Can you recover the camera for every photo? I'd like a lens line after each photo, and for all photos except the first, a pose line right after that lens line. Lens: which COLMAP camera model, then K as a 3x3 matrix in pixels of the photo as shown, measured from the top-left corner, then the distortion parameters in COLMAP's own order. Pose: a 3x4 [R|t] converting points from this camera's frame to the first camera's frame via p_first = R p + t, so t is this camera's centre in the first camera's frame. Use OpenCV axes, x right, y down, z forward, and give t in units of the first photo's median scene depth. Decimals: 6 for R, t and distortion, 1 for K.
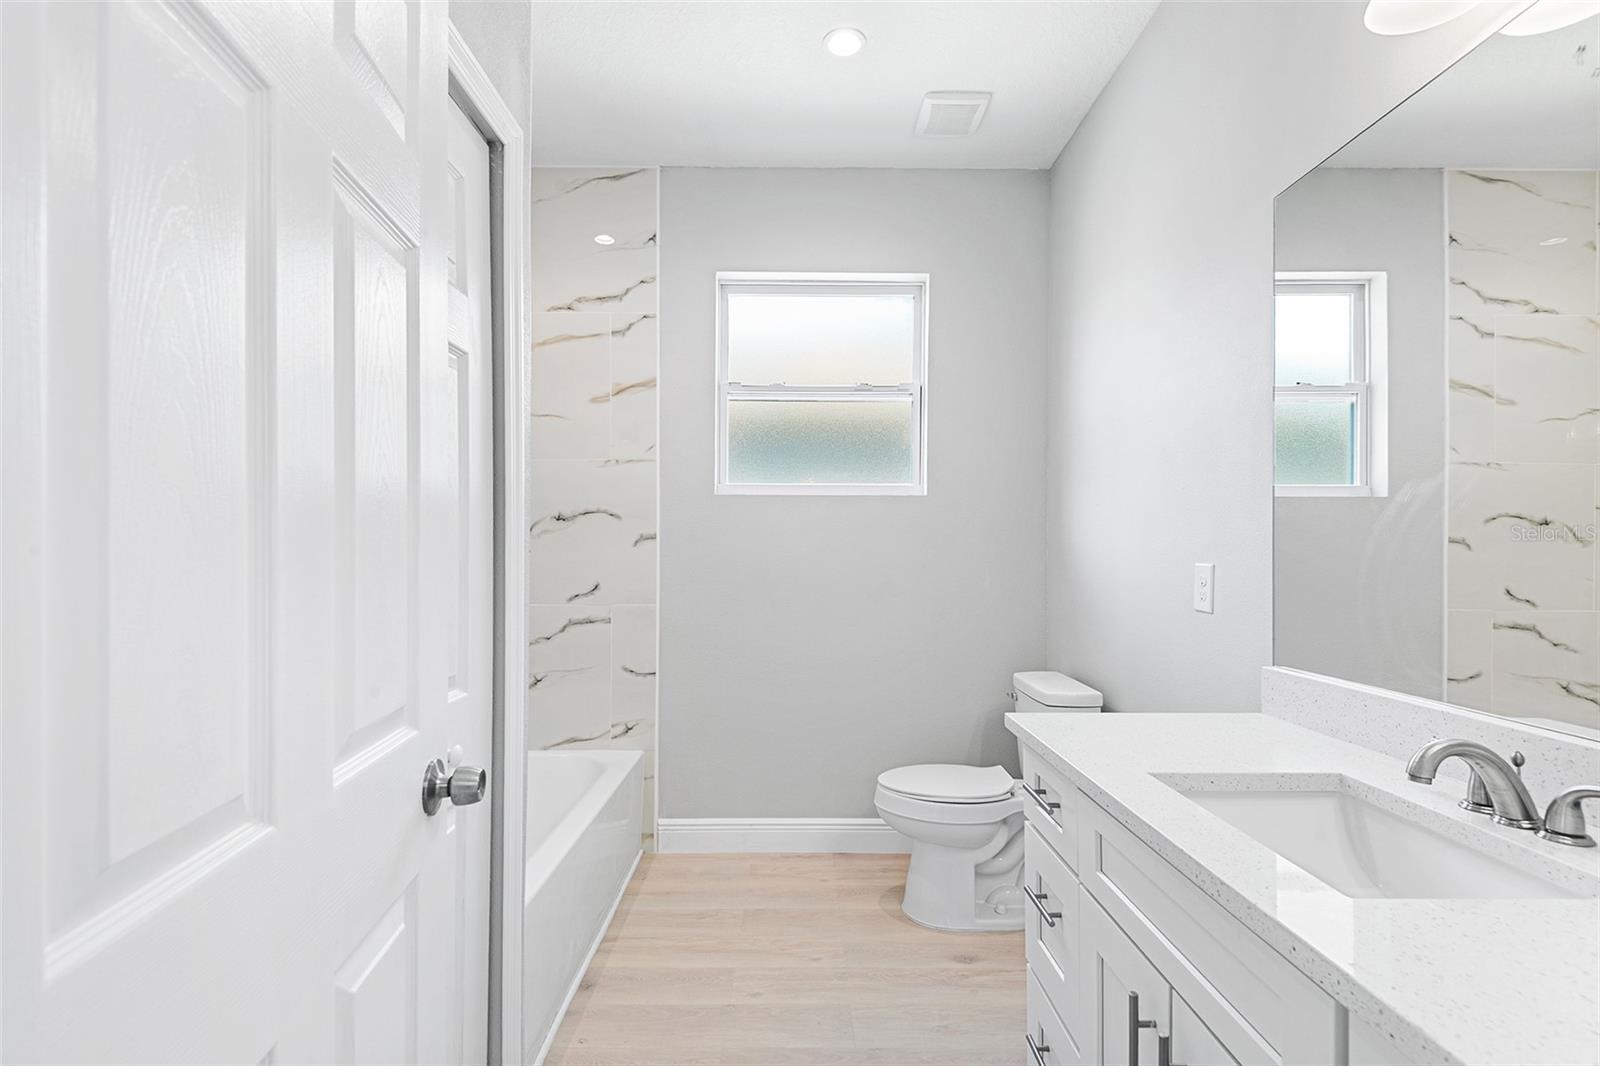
lens RADIAL K [[739.5, 0, 803.4], [0, 739.5, 550.7], [0, 0, 1]] dist [0.030262, -0.017754]
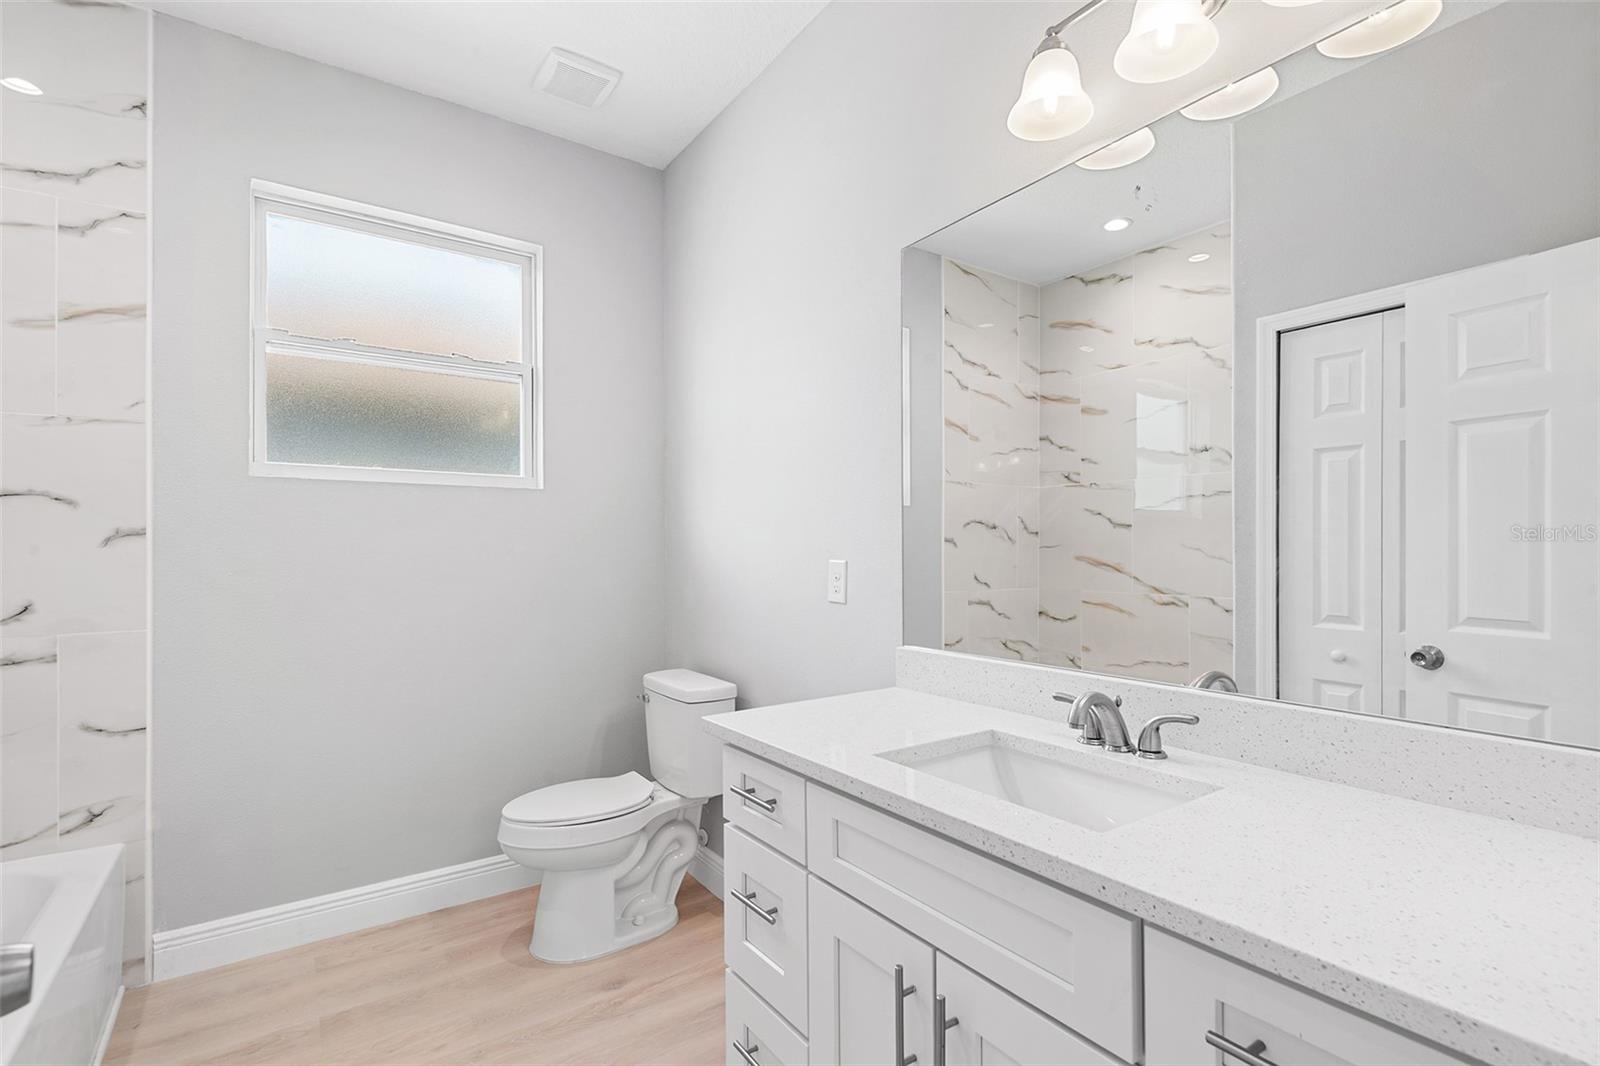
lens RADIAL K [[739.5, 0, 804.2], [0, 739.5, 546.9], [0, 0, 1]] dist [0.030262, -0.017754]
pose [[0.823617, -0.004131, 0.567131, -0.092583], [0.005751, 0.999983, -0.001069, -0.000957], [-0.567117, 0.004142, 0.823627, 0.070471]]
